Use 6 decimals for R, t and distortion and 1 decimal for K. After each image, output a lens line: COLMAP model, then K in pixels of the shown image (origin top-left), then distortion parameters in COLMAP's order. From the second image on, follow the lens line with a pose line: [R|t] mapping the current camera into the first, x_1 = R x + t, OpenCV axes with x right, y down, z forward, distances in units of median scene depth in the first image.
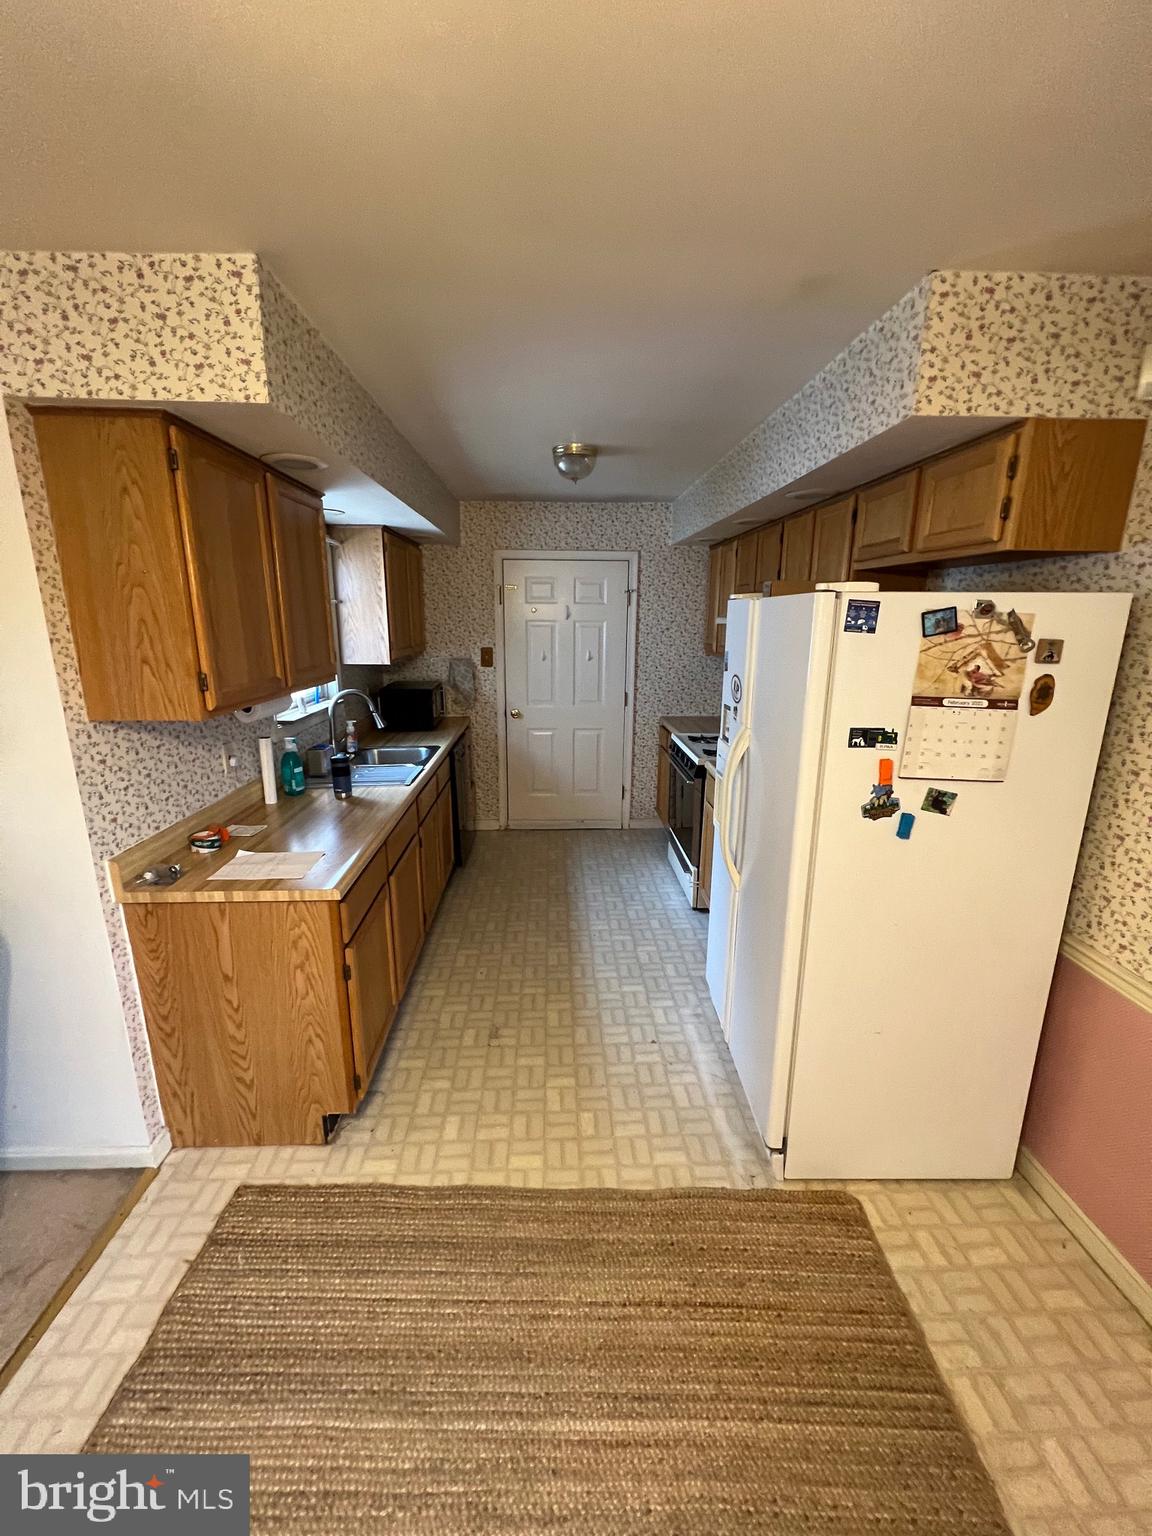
lens RADIAL K [[611.8, 0, 577.9], [0, 611.8, 767.4], [0, 0, 1]] dist [-0.001966, 0.000090]
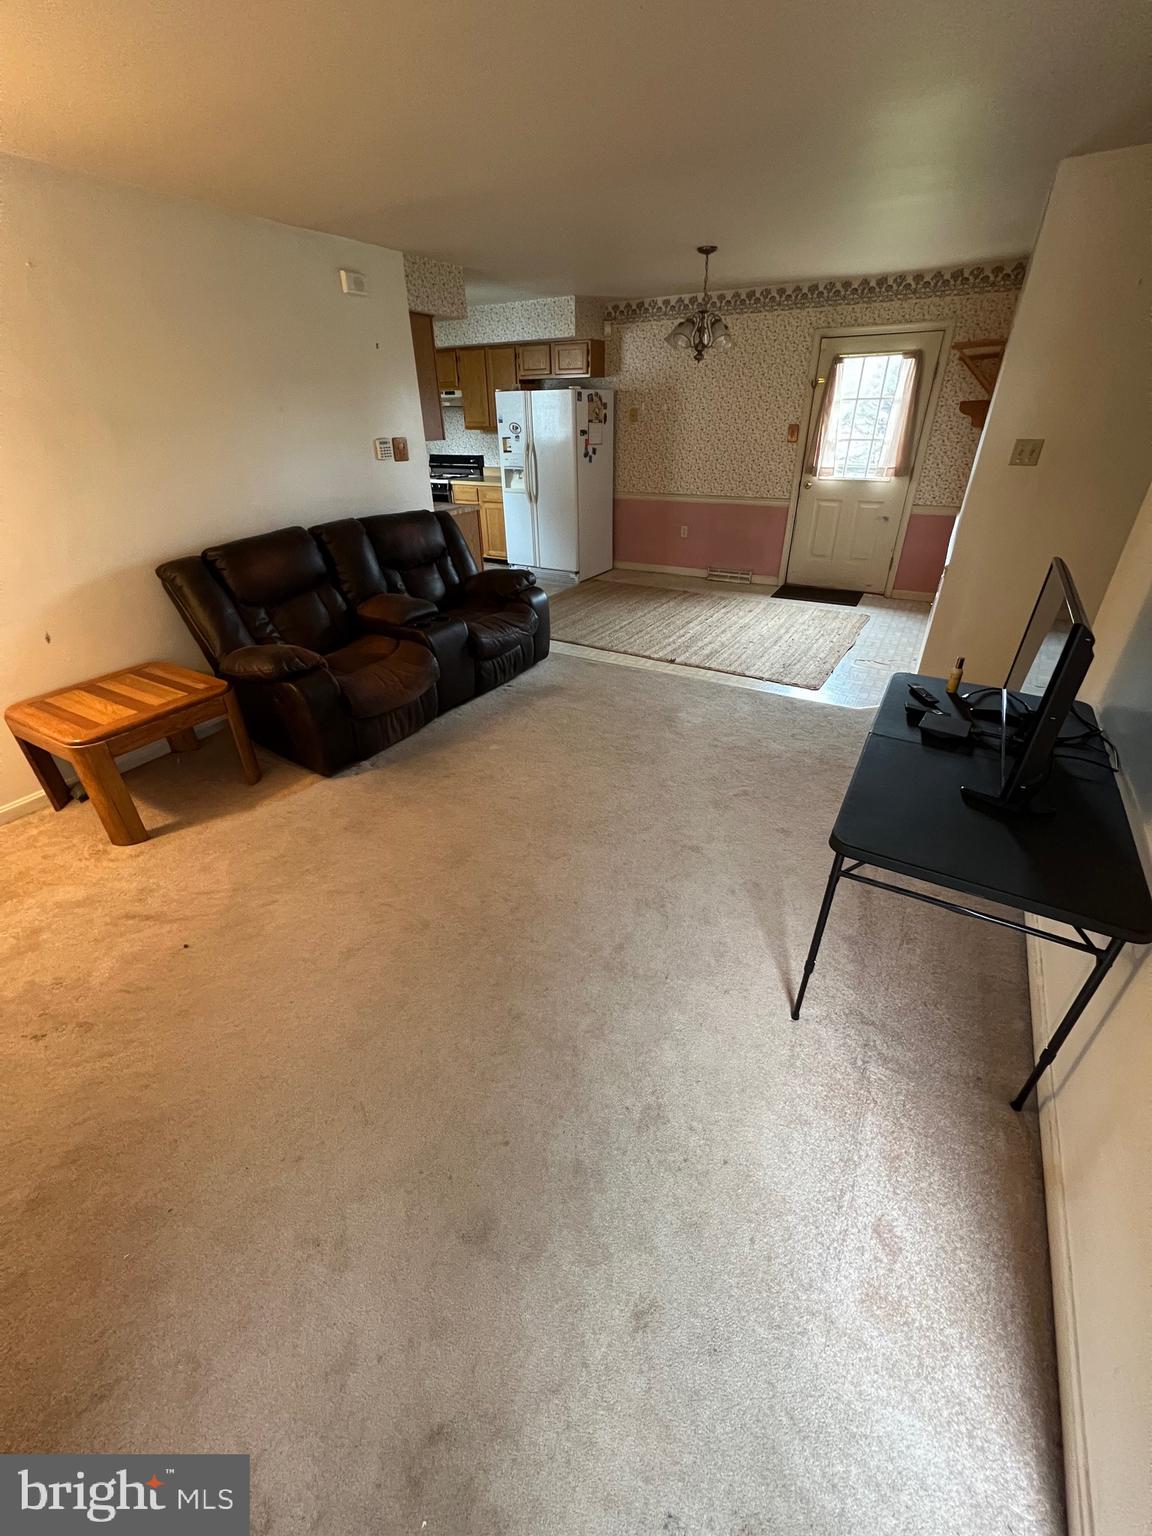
lens RADIAL K [[611.8, 0, 574.9], [0, 611.8, 766.8], [0, 0, 1]] dist [-0.001966, 0.000090]
pose [[0.536240, -0.438194, 0.721410, -2.557002], [0.223025, 0.897867, 0.379597, 0.288581], [-0.814068, -0.042663, 0.579201, -0.992258]]
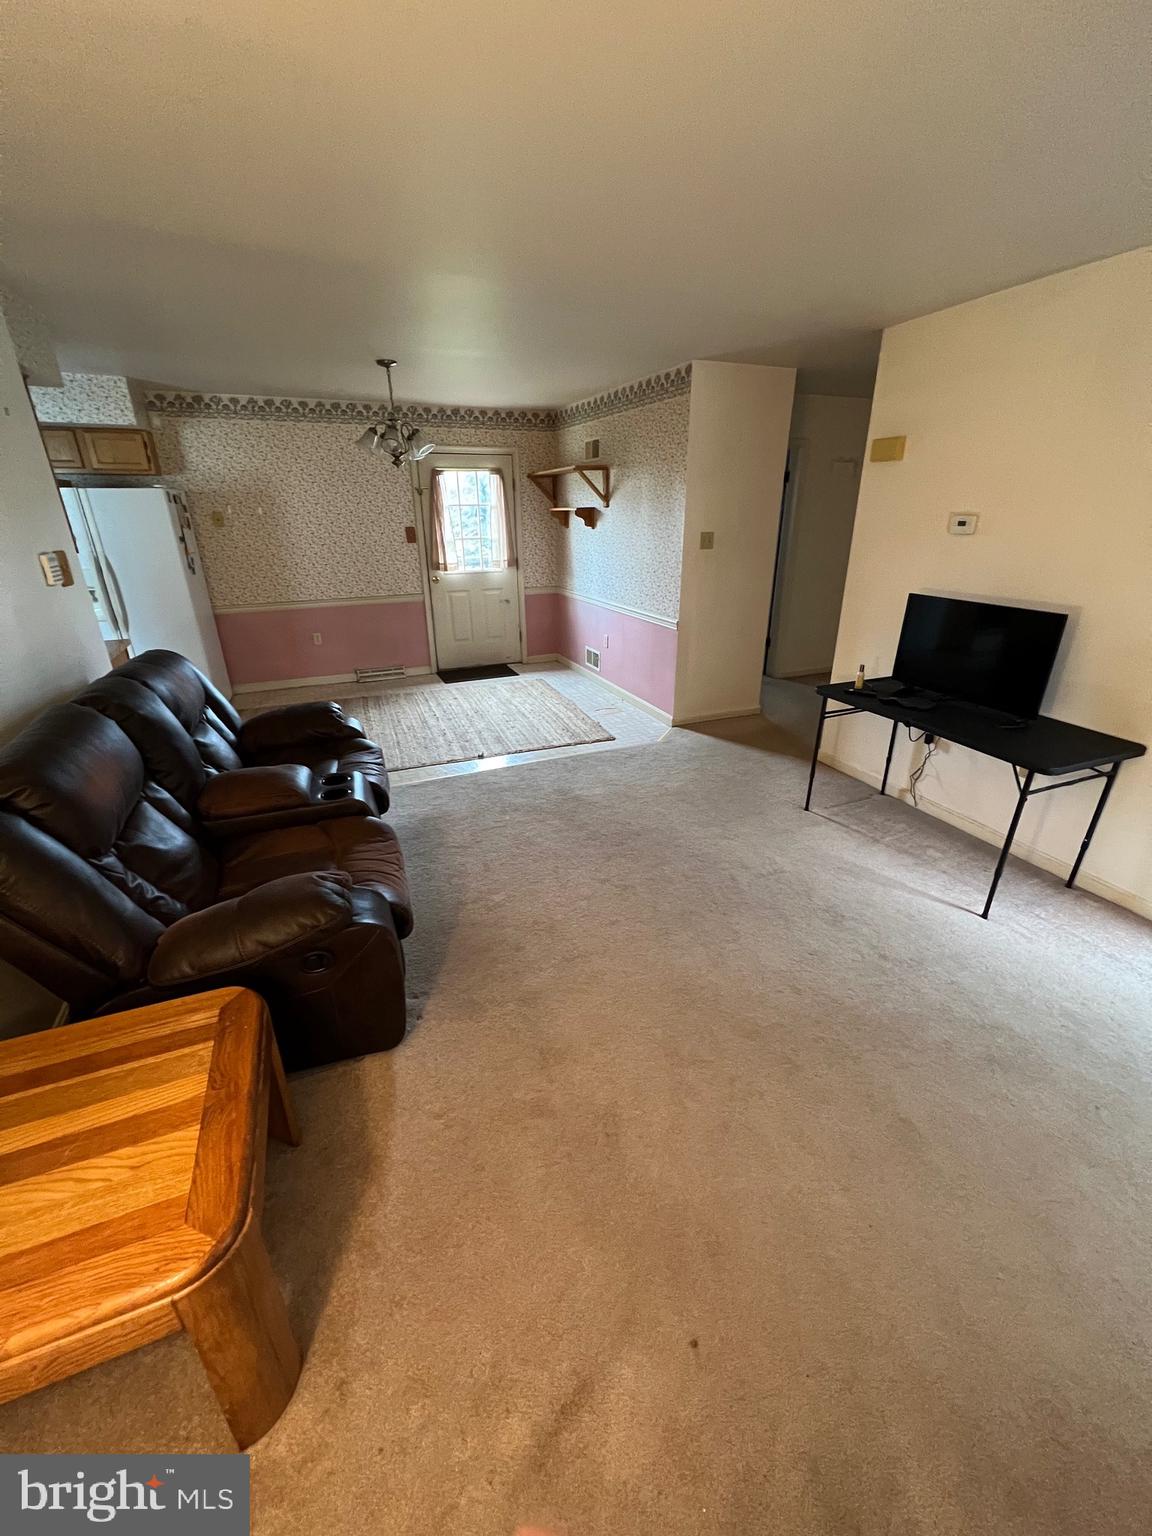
lens RADIAL K [[611.8, 0, 579.0], [0, 611.8, 767.3], [0, 0, 1]] dist [-0.001966, 0.000090]
pose [[-0.349060, -0.368273, 0.861703, -2.573356], [0.232003, 0.856953, 0.460224, -0.015693], [-0.907927, 0.360563, -0.213688, 0.219488]]
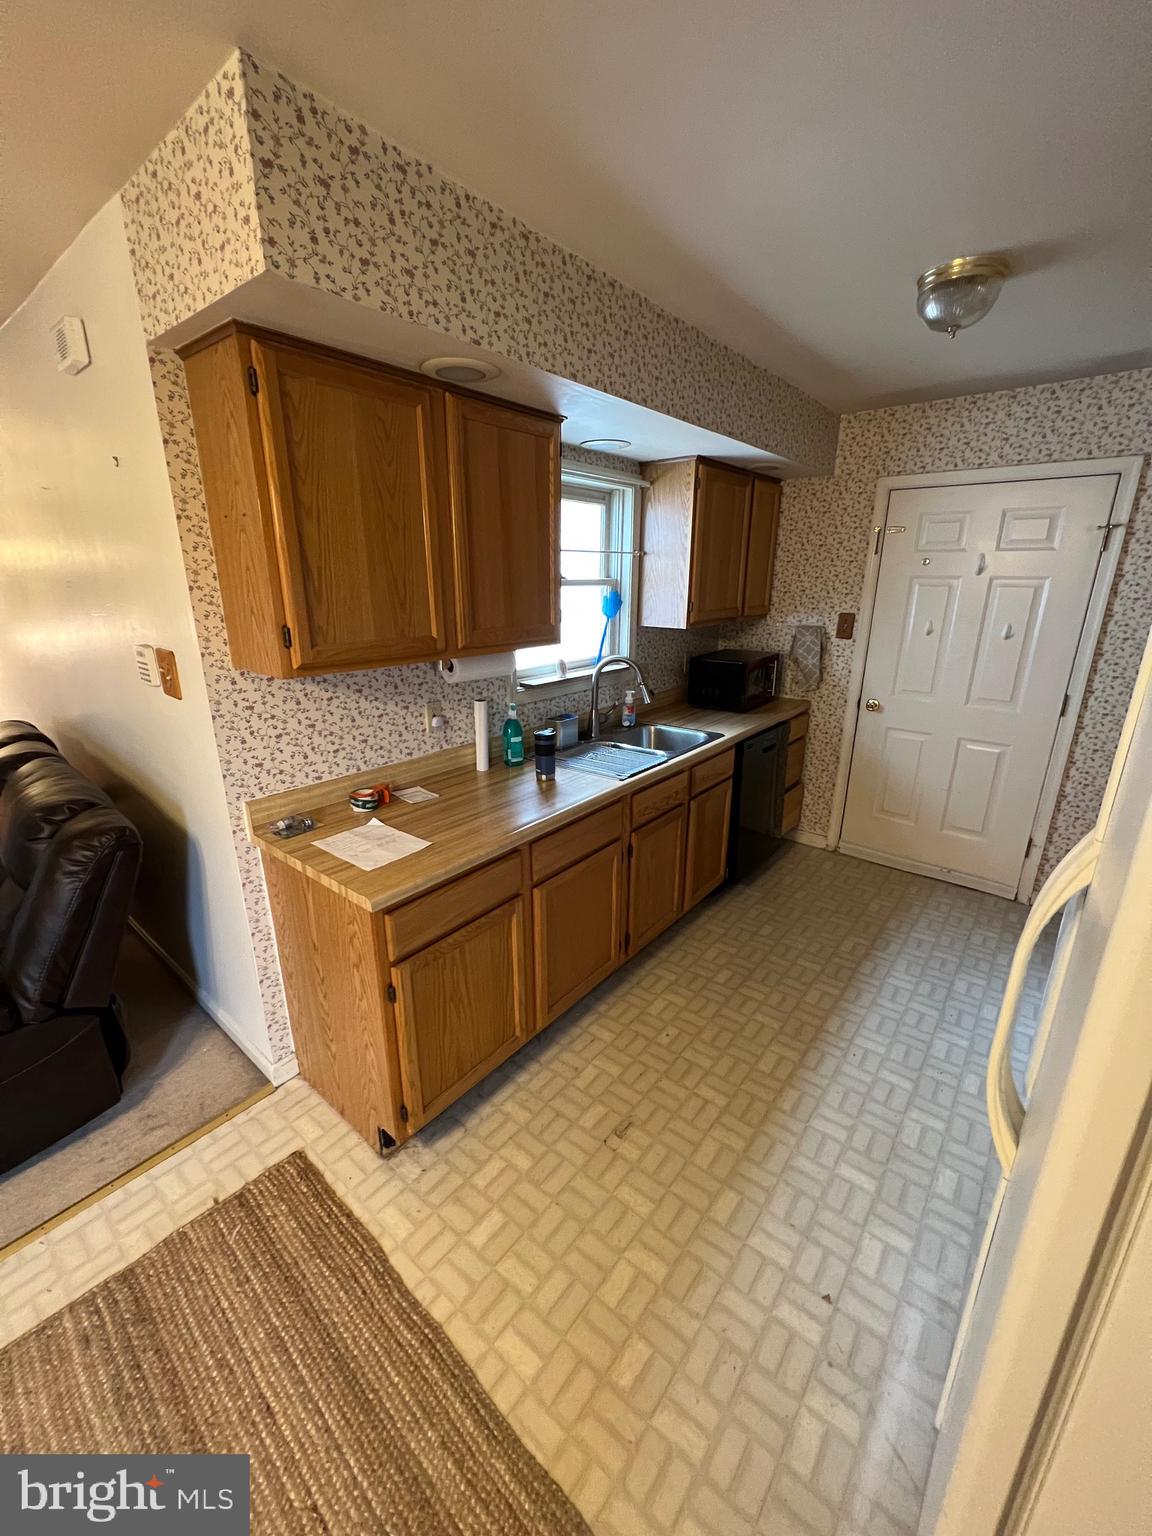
lens RADIAL K [[611.8, 0, 578.6], [0, 611.8, 767.5], [0, 0, 1]] dist [-0.001966, 0.000090]
pose [[0.748353, 0.196284, -0.633593, 0.281824], [-0.158295, 0.980462, 0.116775, -0.107119], [0.644135, 0.012906, 0.764803, 0.507022]]
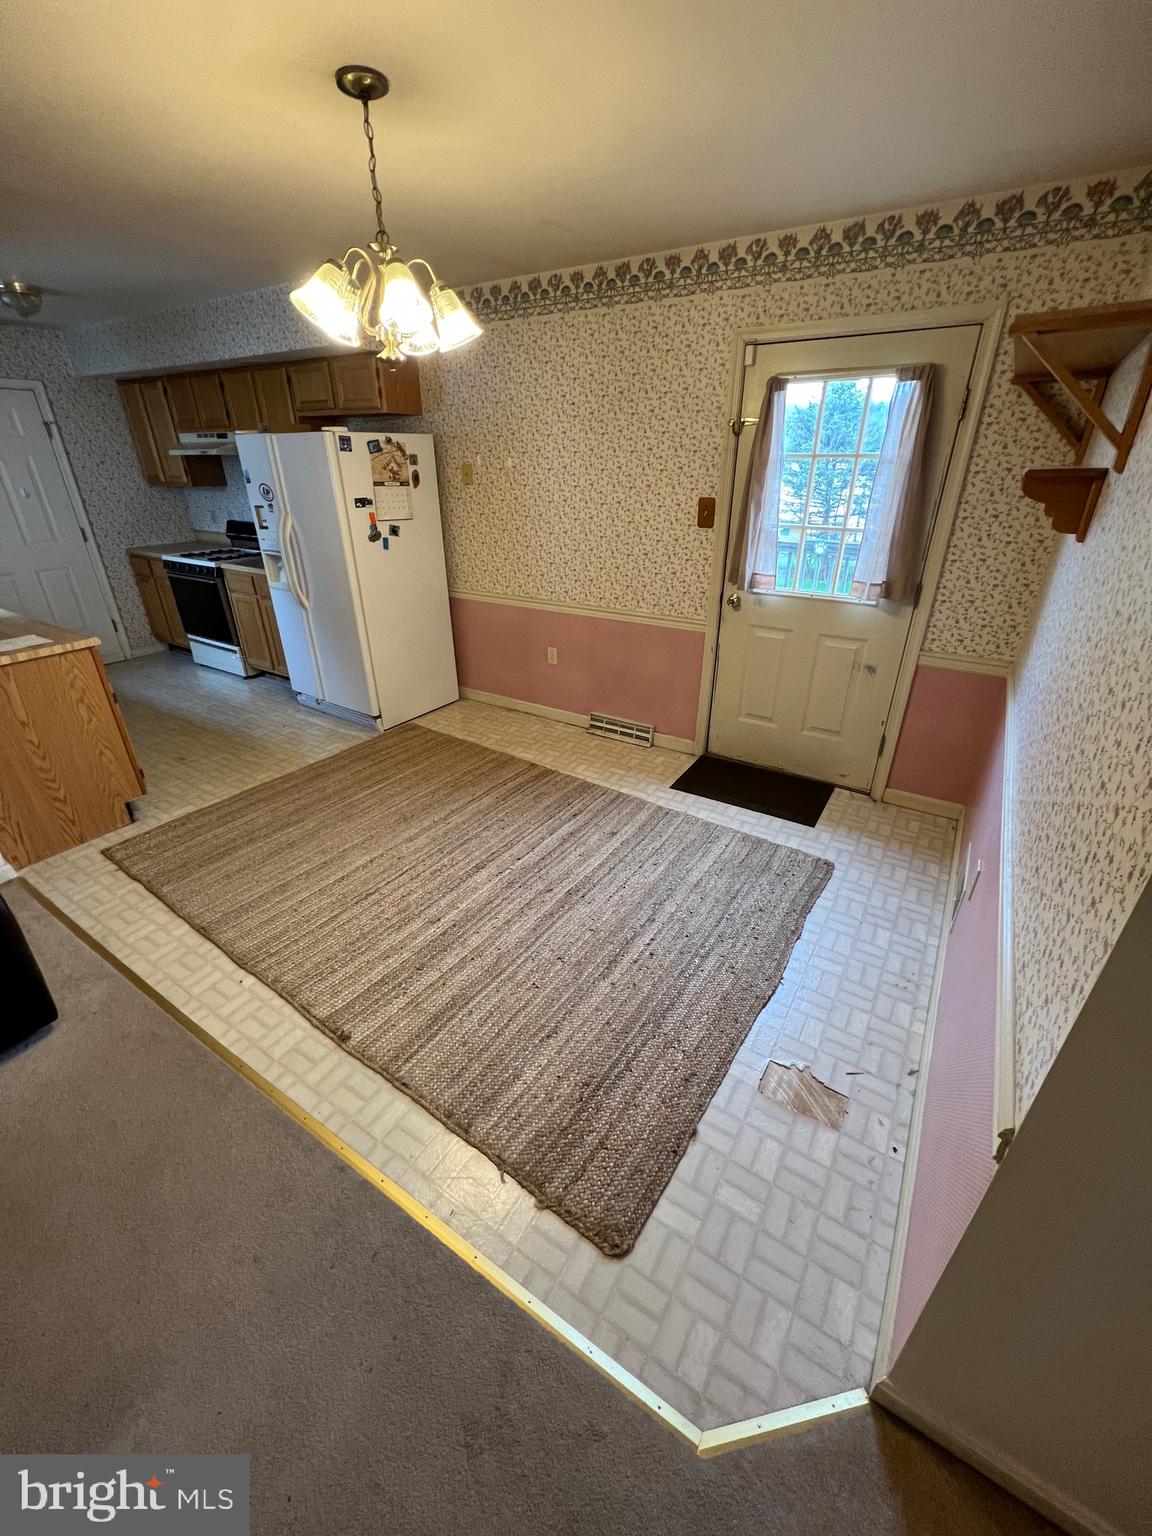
lens RADIAL K [[611.8, 0, 575.1], [0, 611.8, 767.2], [0, 0, 1]] dist [-0.001966, 0.000090]
pose [[0.575107, -0.377504, 0.725770, -0.869551], [0.203121, 0.925276, 0.320321, 0.234906], [-0.792461, -0.036800, 0.608812, -0.833004]]
